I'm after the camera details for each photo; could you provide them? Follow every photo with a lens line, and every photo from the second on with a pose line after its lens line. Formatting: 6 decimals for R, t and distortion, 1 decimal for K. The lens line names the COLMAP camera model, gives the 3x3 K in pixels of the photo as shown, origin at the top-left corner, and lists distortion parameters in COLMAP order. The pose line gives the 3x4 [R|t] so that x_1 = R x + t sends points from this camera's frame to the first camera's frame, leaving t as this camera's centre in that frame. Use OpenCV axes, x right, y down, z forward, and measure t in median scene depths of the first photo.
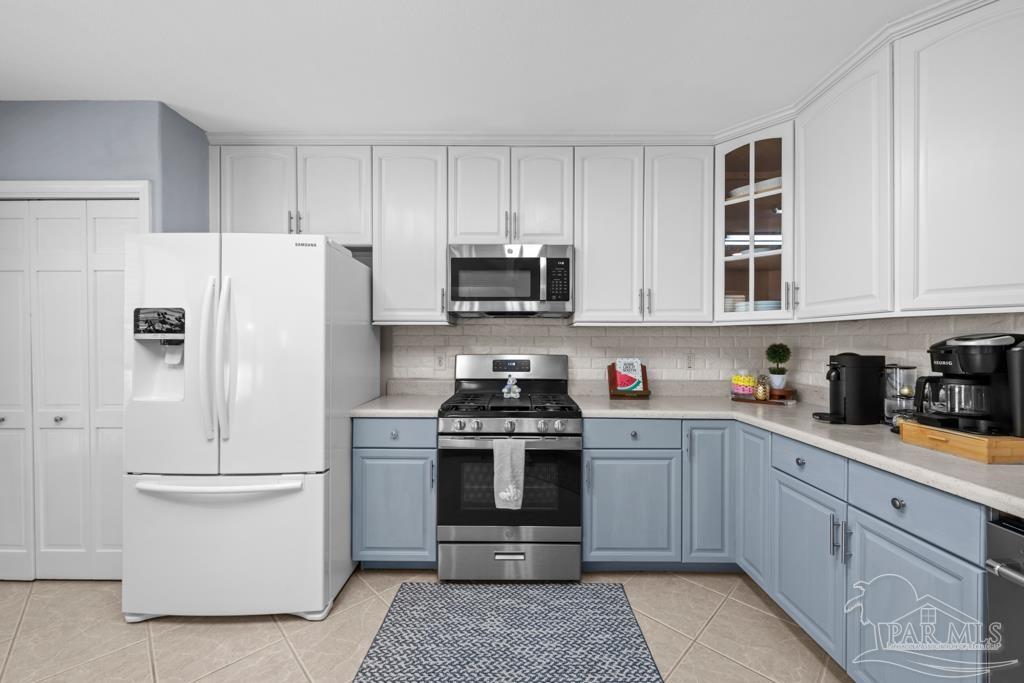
lens RADIAL K [[402.5, 0, 511.6], [0, 402.5, 341.9], [0, 0, 1]] dist [0.005220, 0.000424]
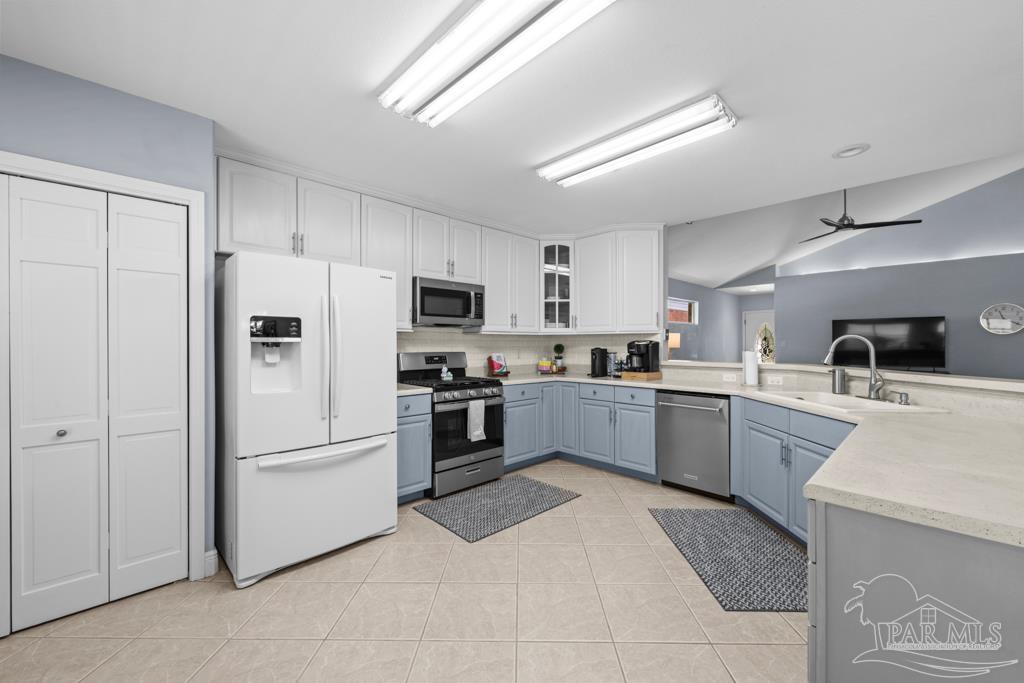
lens RADIAL K [[402.5, 0, 515.8], [0, 402.5, 341.5], [0, 0, 1]] dist [0.005220, 0.000424]
pose [[0.715787, 0.000278, 0.698319, -1.026414], [0.002892, 0.999990, -0.003362, -0.002042], [-0.698313, 0.004426, 0.715779, -0.318854]]
